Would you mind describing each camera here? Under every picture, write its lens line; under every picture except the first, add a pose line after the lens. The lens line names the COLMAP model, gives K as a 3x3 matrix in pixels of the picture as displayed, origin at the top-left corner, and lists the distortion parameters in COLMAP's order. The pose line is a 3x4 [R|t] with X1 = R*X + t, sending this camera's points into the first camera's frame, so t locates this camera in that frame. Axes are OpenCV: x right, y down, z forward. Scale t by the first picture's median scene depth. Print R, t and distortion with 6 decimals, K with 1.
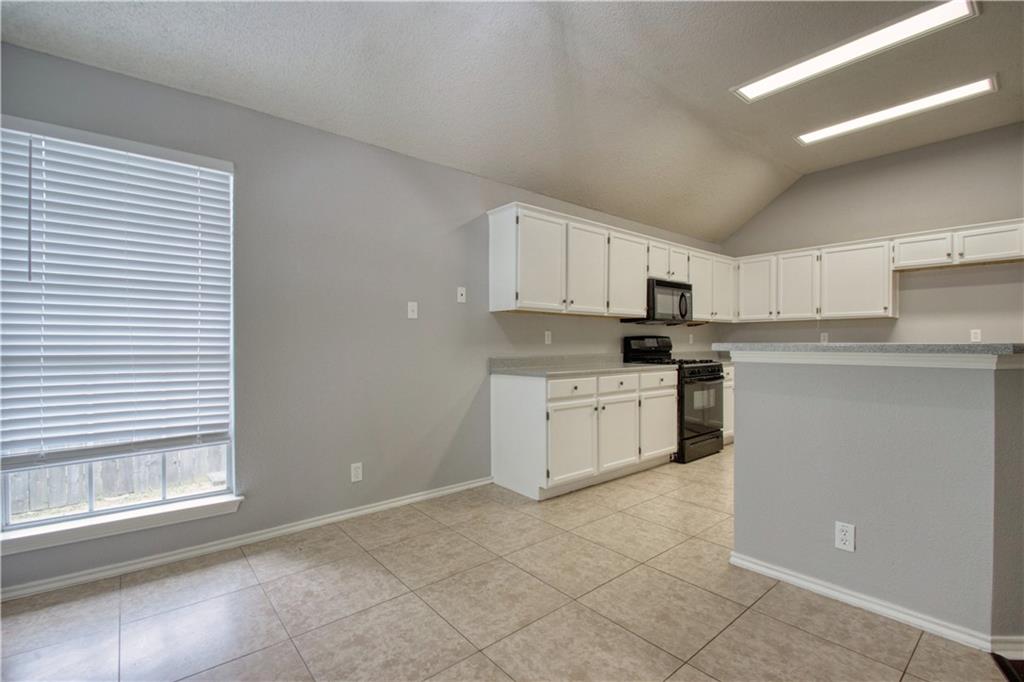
lens RADIAL K [[455.1, 0, 504.9], [0, 455.1, 344.8], [0, 0, 1]] dist [0.003899, -0.009322]
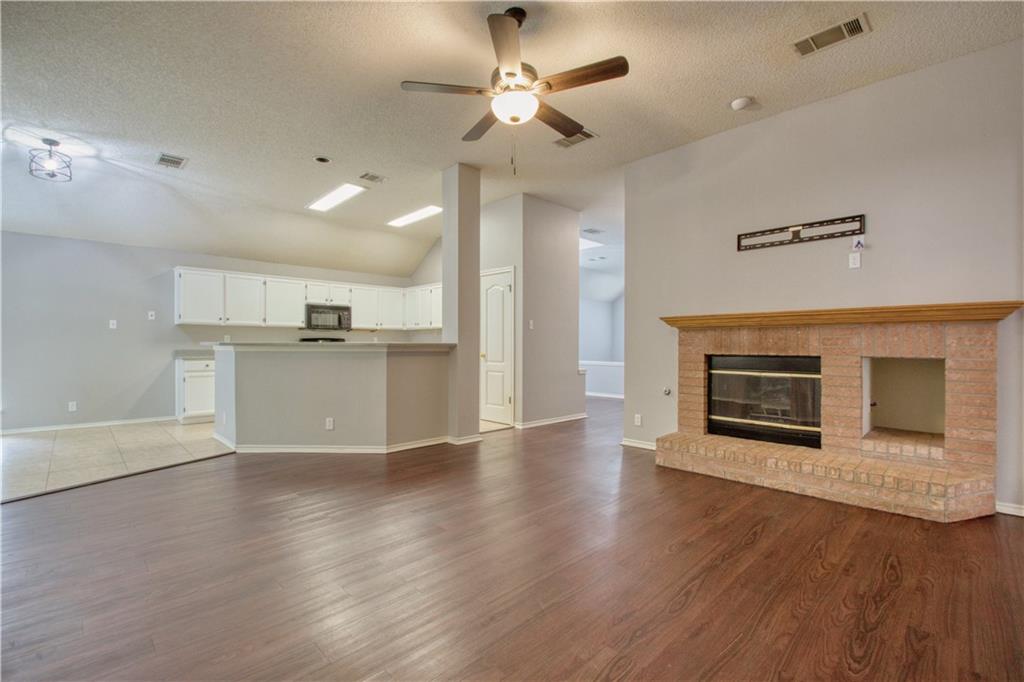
lens RADIAL K [[455.1, 0, 504.6], [0, 455.1, 345.4], [0, 0, 1]] dist [0.003899, -0.009322]
pose [[0.997641, 0.005354, 0.068445, 1.024217], [-0.005336, 0.999986, -0.000451, 0.003881], [-0.068446, 0.000084, 0.997655, -0.791527]]
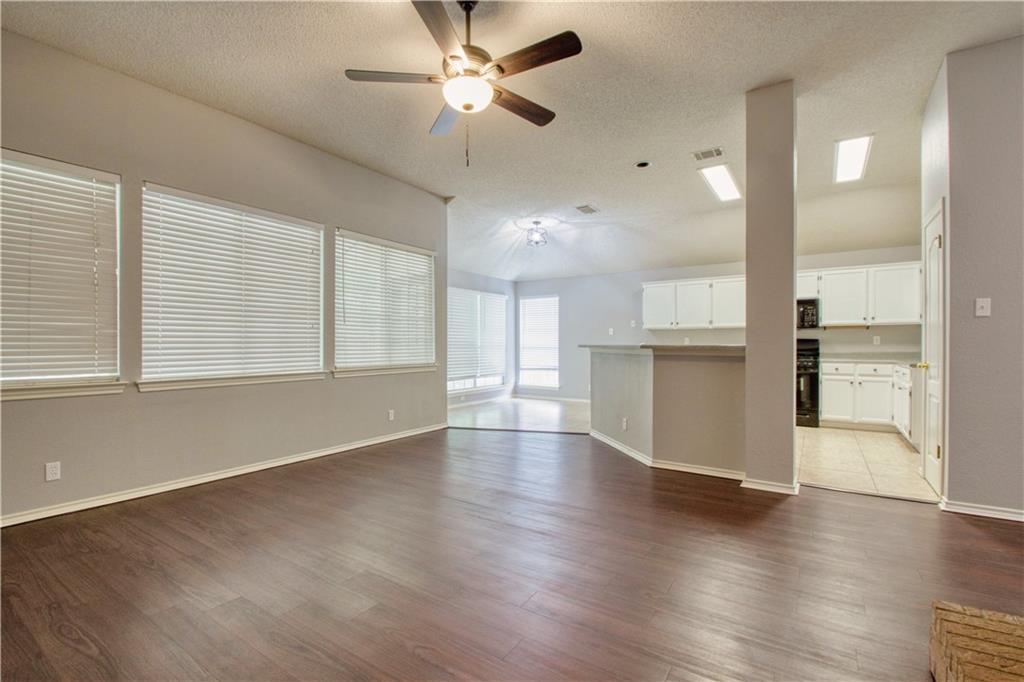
lens RADIAL K [[455.1, 0, 504.4], [0, 455.1, 347.1], [0, 0, 1]] dist [0.003899, -0.009322]
pose [[0.271950, 0.008591, -0.962273, 1.706378], [-0.003961, 0.999962, 0.007808, -0.003171], [0.962303, 0.001688, 0.271974, -0.244058]]
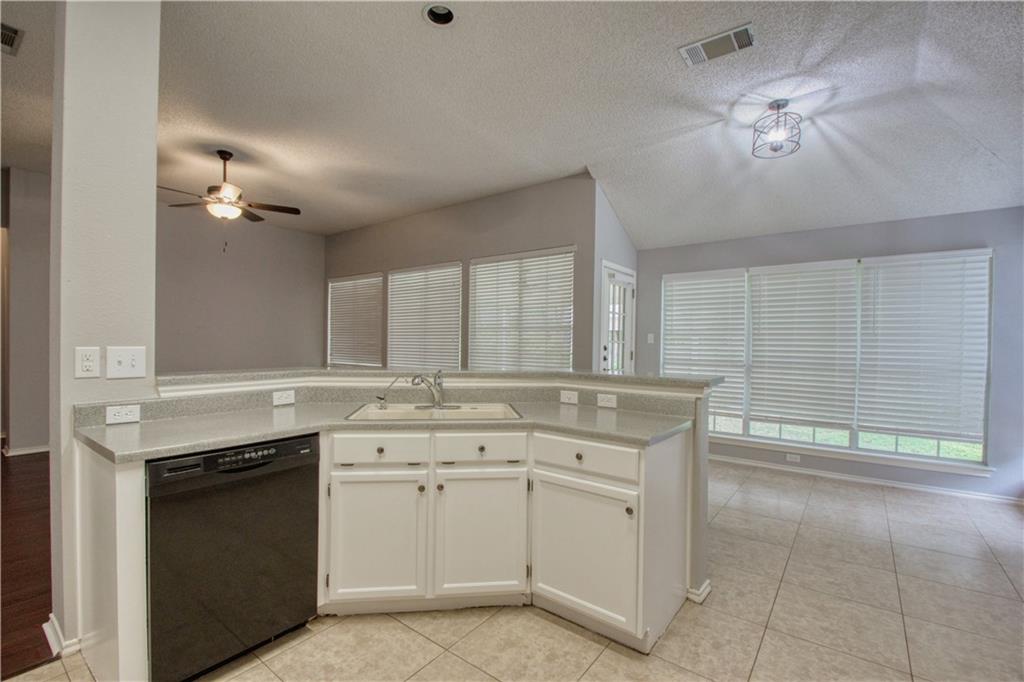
lens RADIAL K [[455.1, 0, 503.2], [0, 455.1, 346.5], [0, 0, 1]] dist [0.003899, -0.009322]
pose [[-0.977157, -0.007951, -0.212372, 0.668520], [-0.011387, 0.999823, 0.014961, -0.046721], [0.212216, 0.017038, -0.977074, 1.080838]]
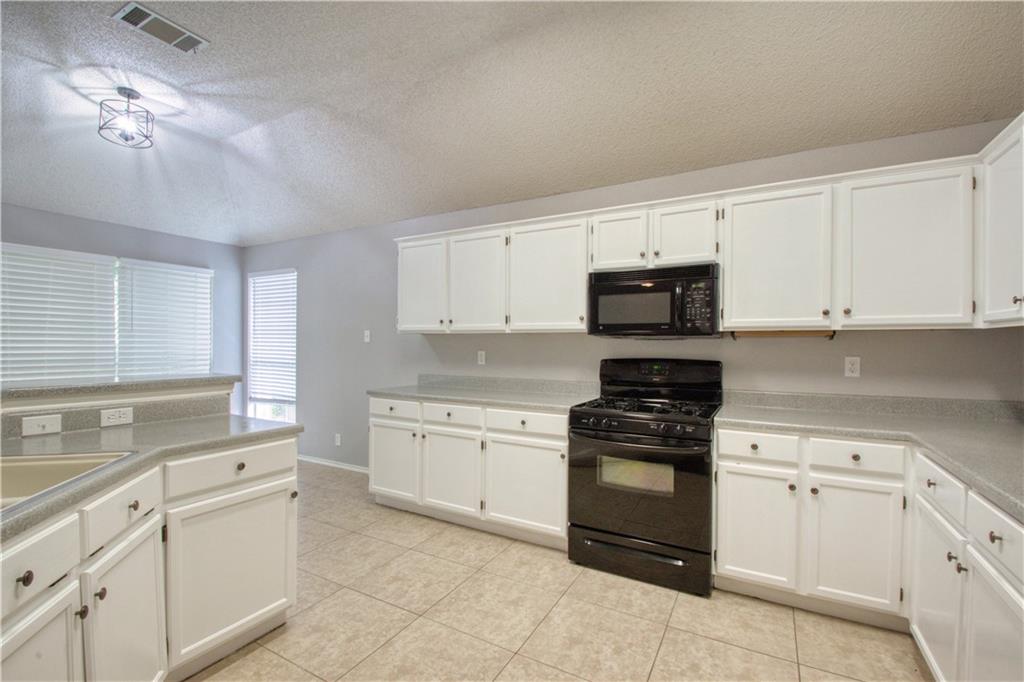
lens RADIAL K [[455.1, 0, 507.4], [0, 455.1, 346.0], [0, 0, 1]] dist [0.003899, -0.009322]
pose [[0.351422, 0.010022, -0.936163, 0.991744], [-0.010029, 0.999926, 0.006940, -0.047082], [0.936163, 0.006949, 0.351497, 0.717142]]
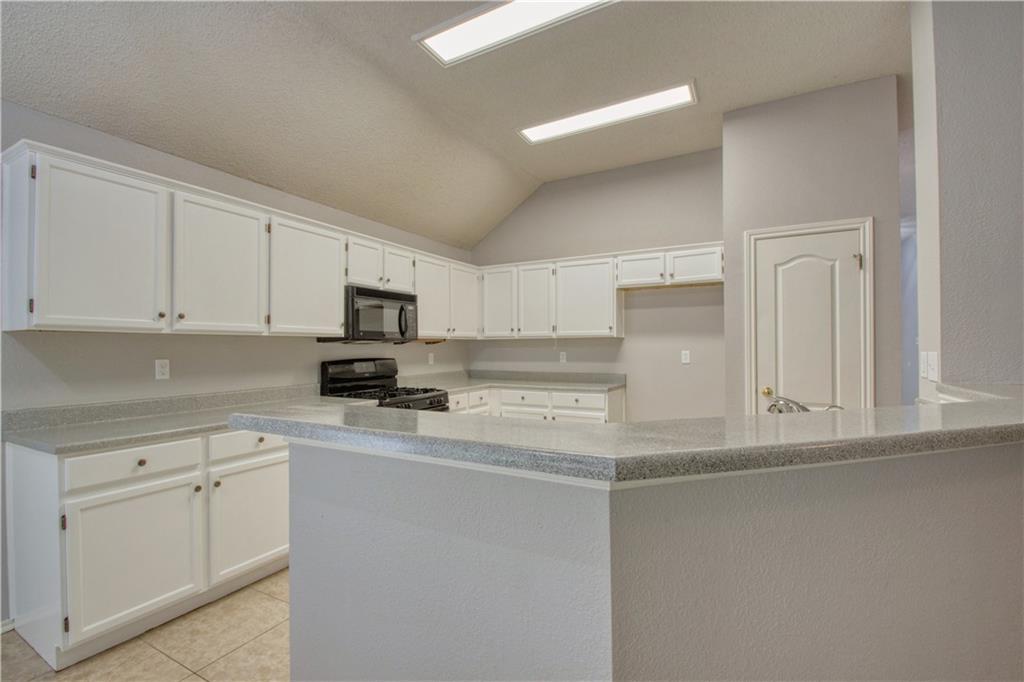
lens RADIAL K [[455.1, 0, 505.1], [0, 455.1, 343.8], [0, 0, 1]] dist [0.003899, -0.009322]
pose [[0.928095, -0.001520, 0.372341, 0.305215], [0.006266, 0.999914, -0.011536, -0.041533], [-0.372291, 0.013040, 0.928024, 0.218689]]
